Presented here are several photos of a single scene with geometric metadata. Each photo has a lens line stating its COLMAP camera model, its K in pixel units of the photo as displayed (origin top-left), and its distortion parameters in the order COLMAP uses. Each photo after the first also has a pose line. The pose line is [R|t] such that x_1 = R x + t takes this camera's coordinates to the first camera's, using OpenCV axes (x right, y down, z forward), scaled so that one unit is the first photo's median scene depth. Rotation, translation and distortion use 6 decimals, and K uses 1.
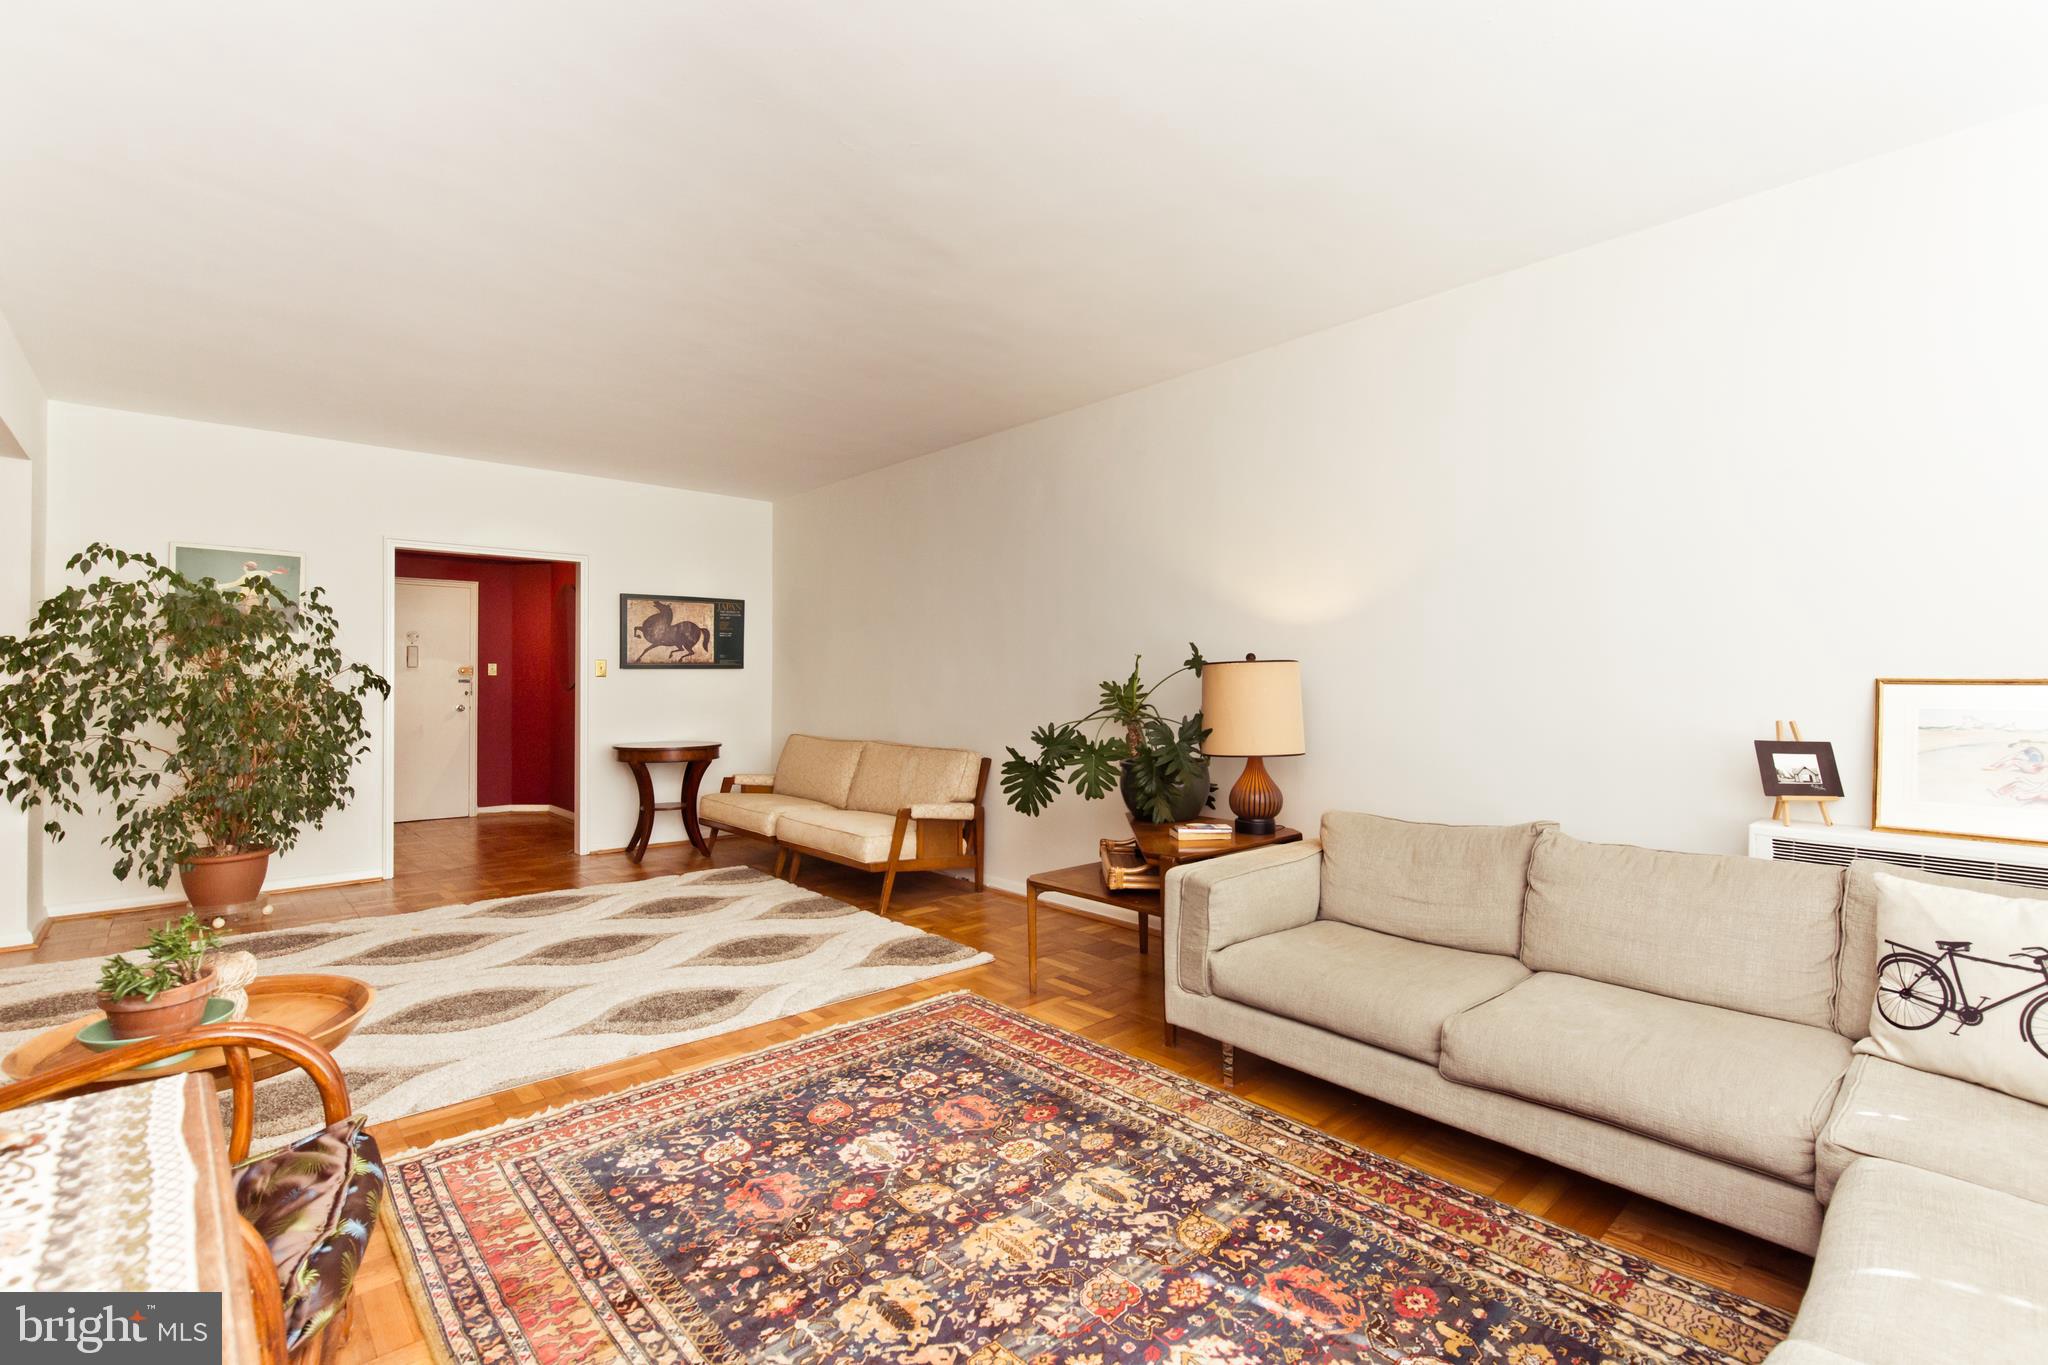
lens RADIAL K [[959.0, 0, 1018.3], [0, 959.0, 652.2], [0, 0, 1]] dist [0.003155, 0.000274]
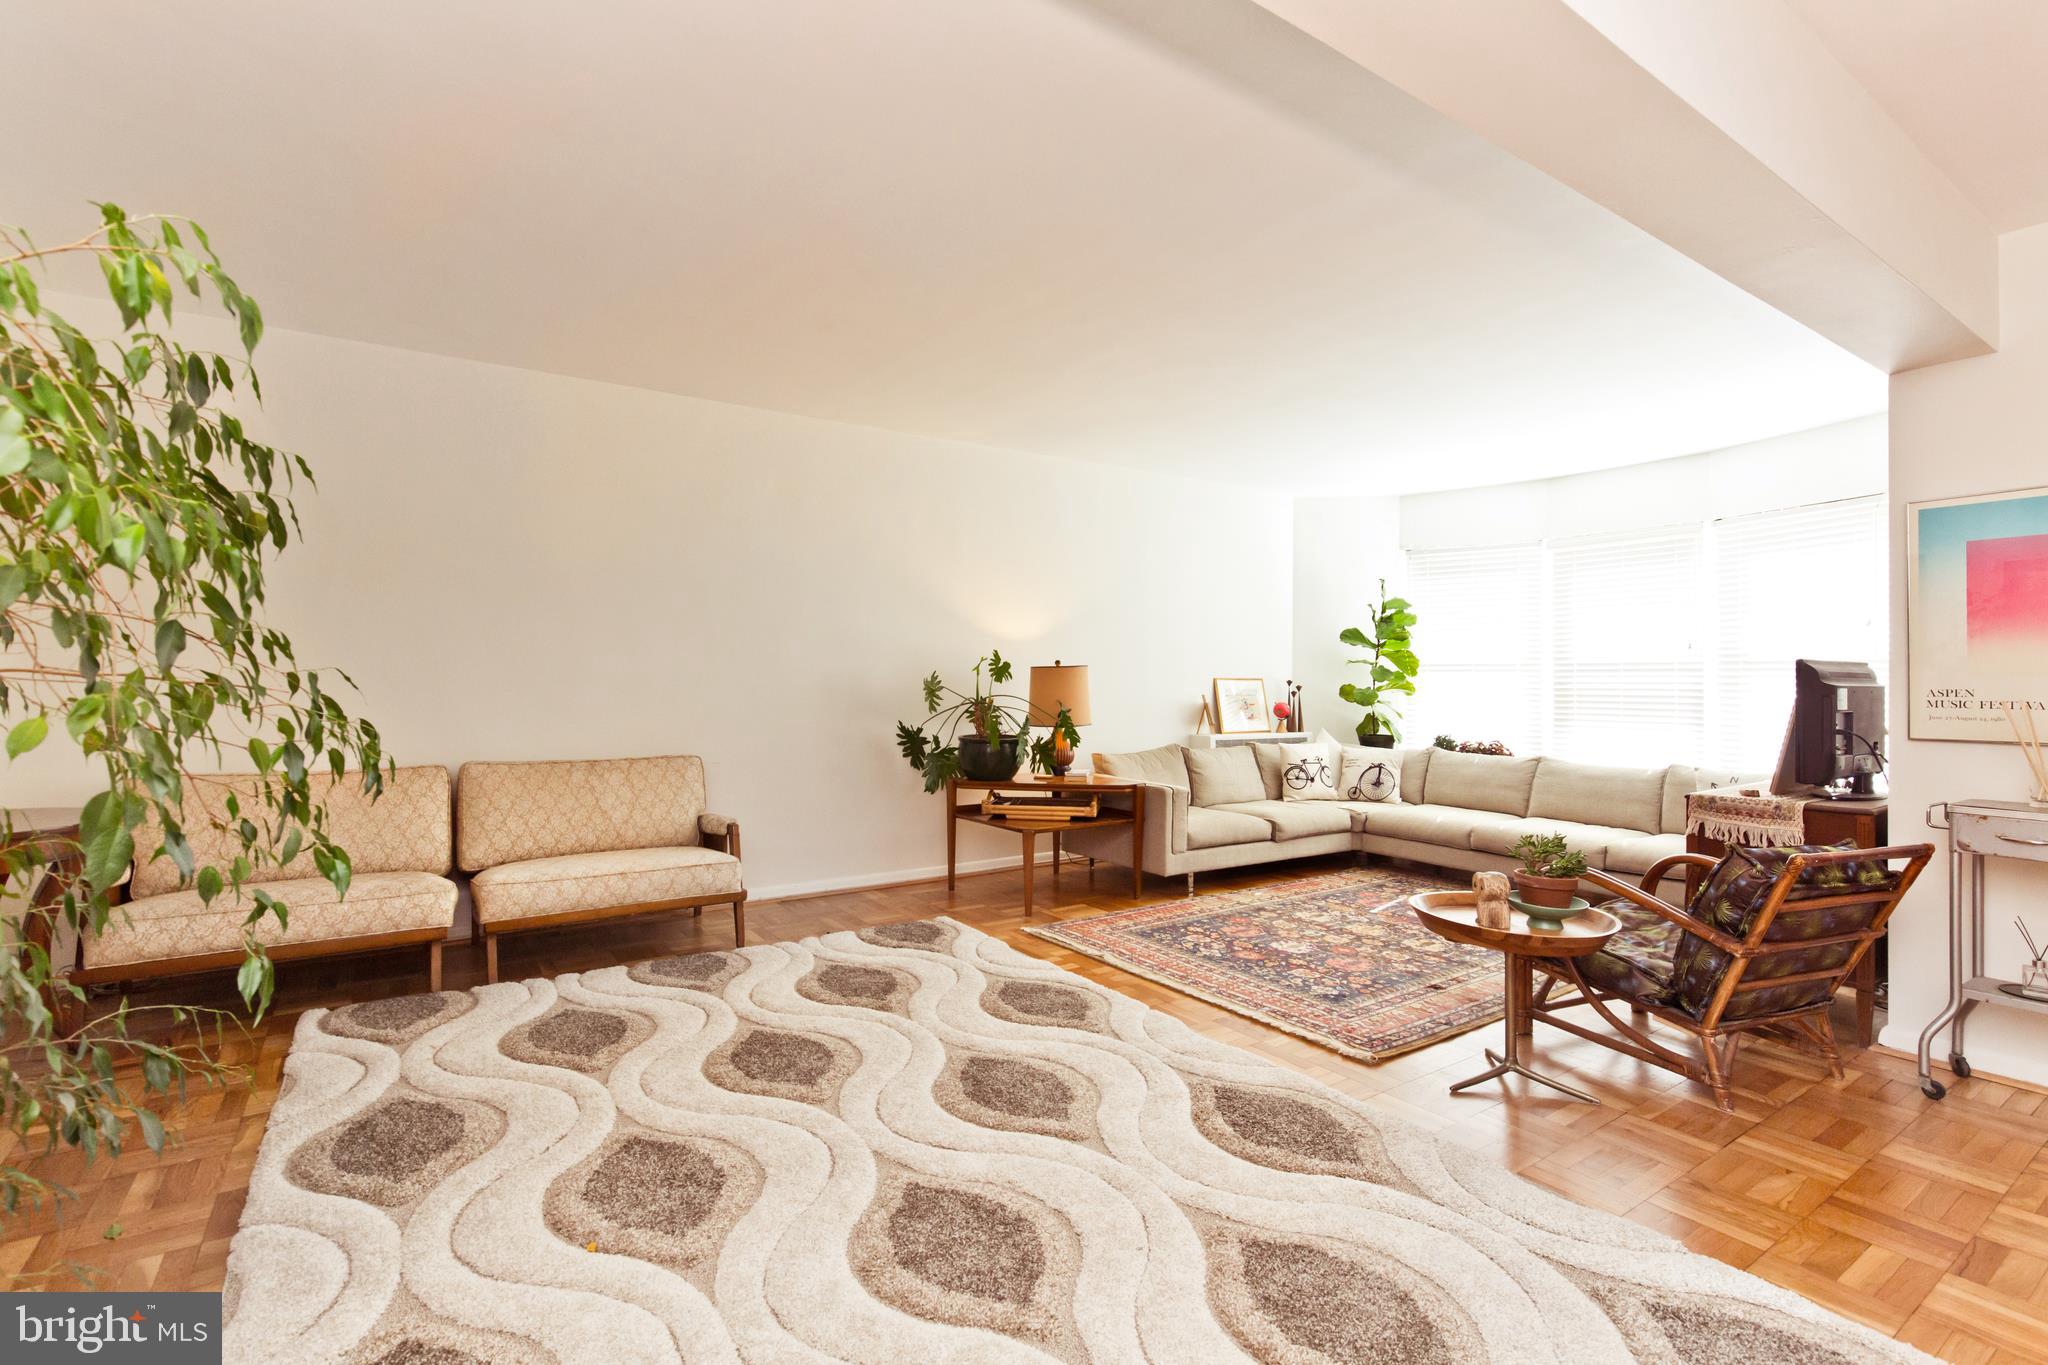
lens RADIAL K [[922.6, 0, 957.4], [0, 922.6, 673.6], [0, 0, 1]] dist [0.001237, 0.000071]
pose [[0.165270, 0.004399, 0.986239, -2.002285], [-0.032849, 0.999460, 0.001047, 0.003560], [-0.985701, -0.032569, 0.165325, 1.338450]]
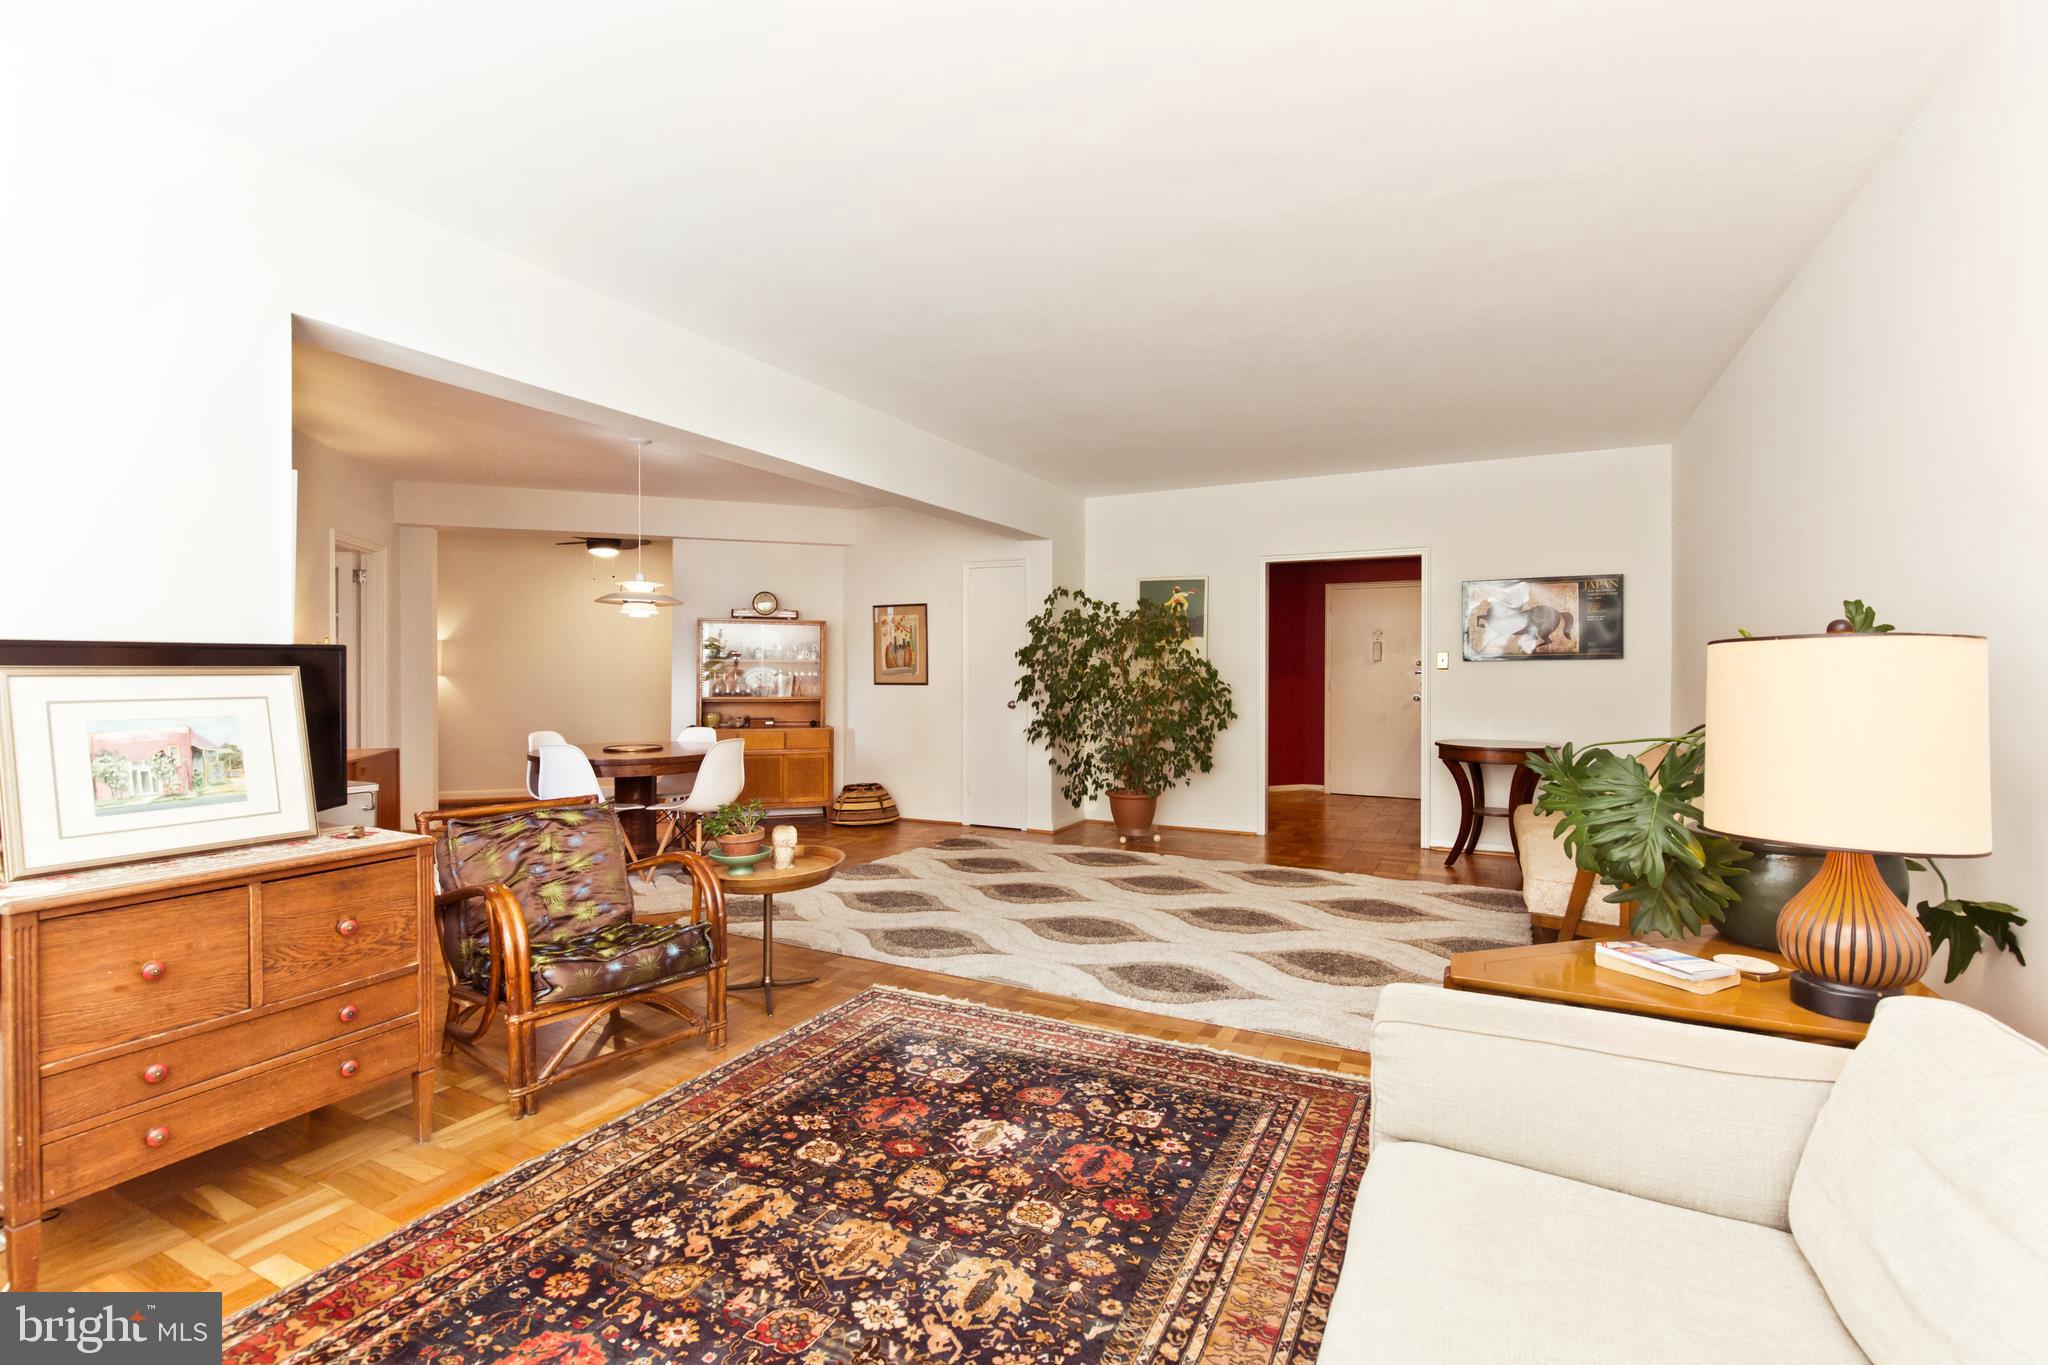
lens RADIAL K [[865.8, 0, 982.6], [0, 865.8, 676.4], [0, 0, 1]] dist [0.001026, 0.000035]
pose [[0.343473, 0.005841, -0.939144, 0.734412], [0.027535, 0.999488, 0.016287, -0.006240], [0.938759, -0.031453, 0.343136, 0.666760]]
